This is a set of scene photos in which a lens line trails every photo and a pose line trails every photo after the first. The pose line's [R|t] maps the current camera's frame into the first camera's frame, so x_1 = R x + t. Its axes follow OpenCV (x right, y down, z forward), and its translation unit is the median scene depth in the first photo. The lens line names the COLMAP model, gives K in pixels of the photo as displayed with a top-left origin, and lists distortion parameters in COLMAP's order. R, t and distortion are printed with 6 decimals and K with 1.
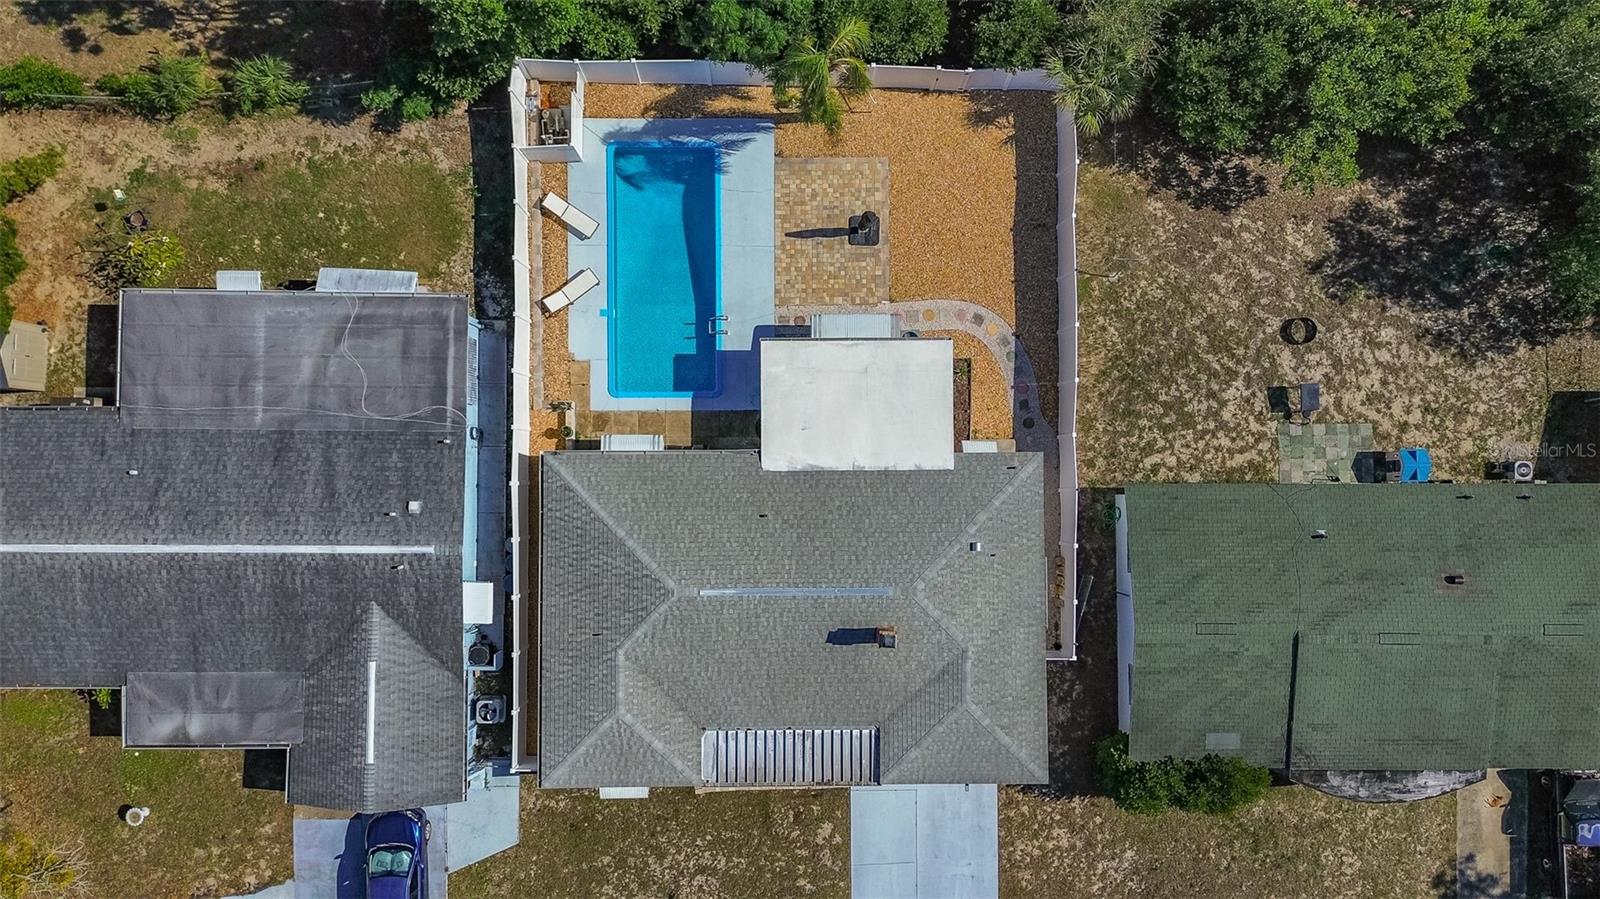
lens RADIAL K [[1118.9, 0, 800.7], [0, 1118.9, 449.6], [0, 0, 1]] dist [0.048534, -0.018728]
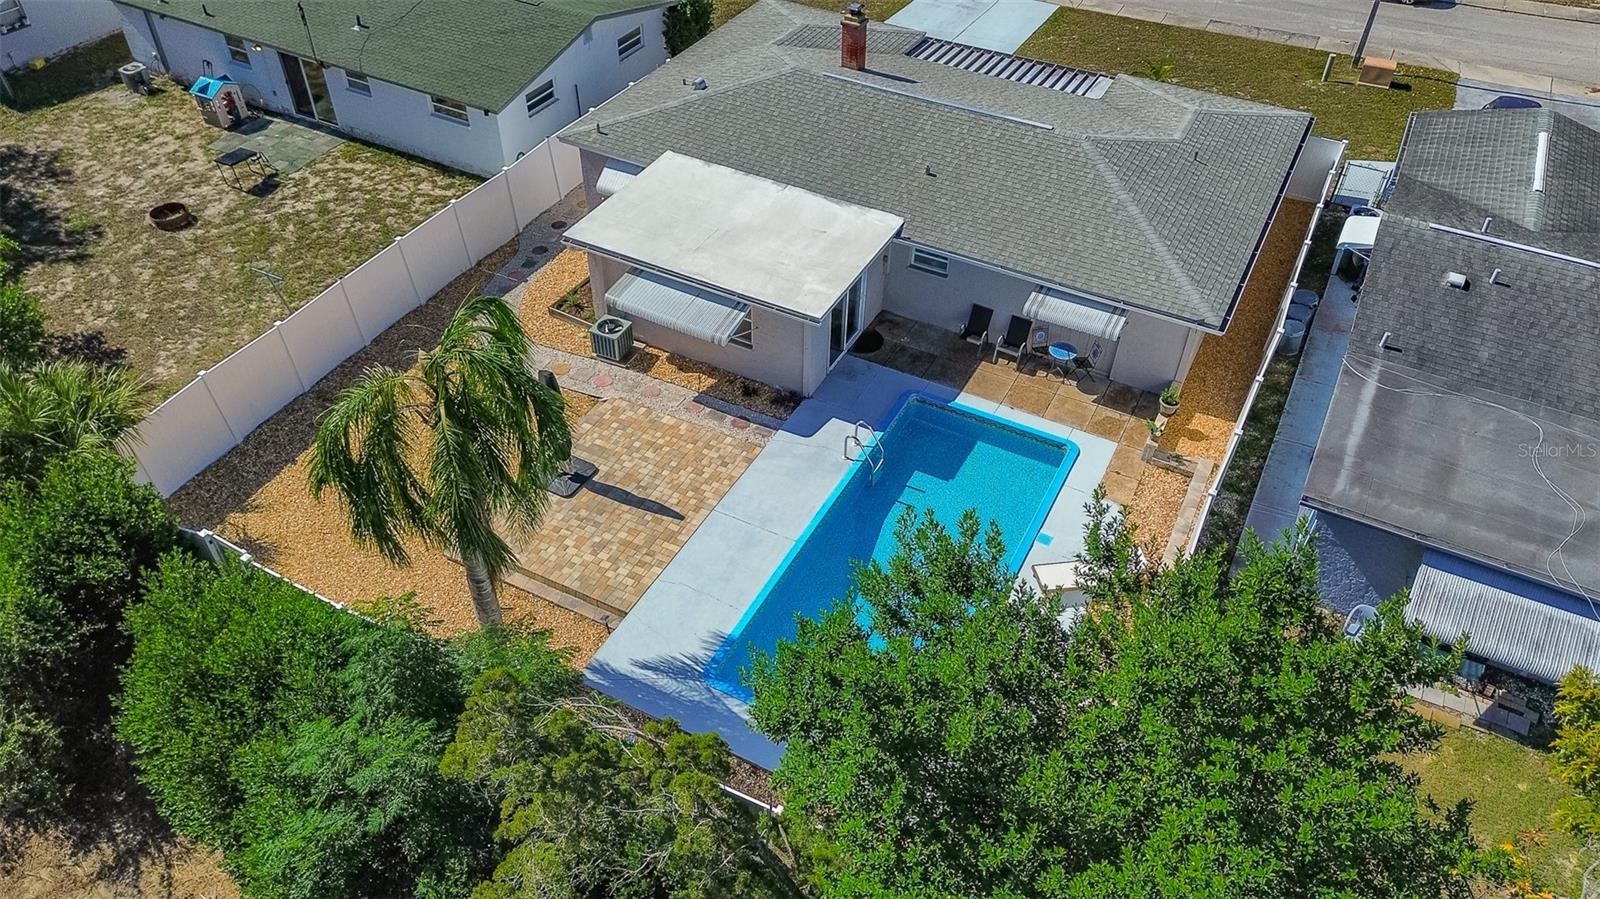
lens RADIAL K [[1118.9, 0, 805.6], [0, 1118.9, 460.2], [0, 0, 1]] dist [0.048534, -0.018728]
pose [[-0.884688, -0.333166, 0.326080, -0.255722], [0.464124, -0.563770, 0.683193, -0.565696], [-0.043783, 0.755754, 0.653391, 0.662550]]
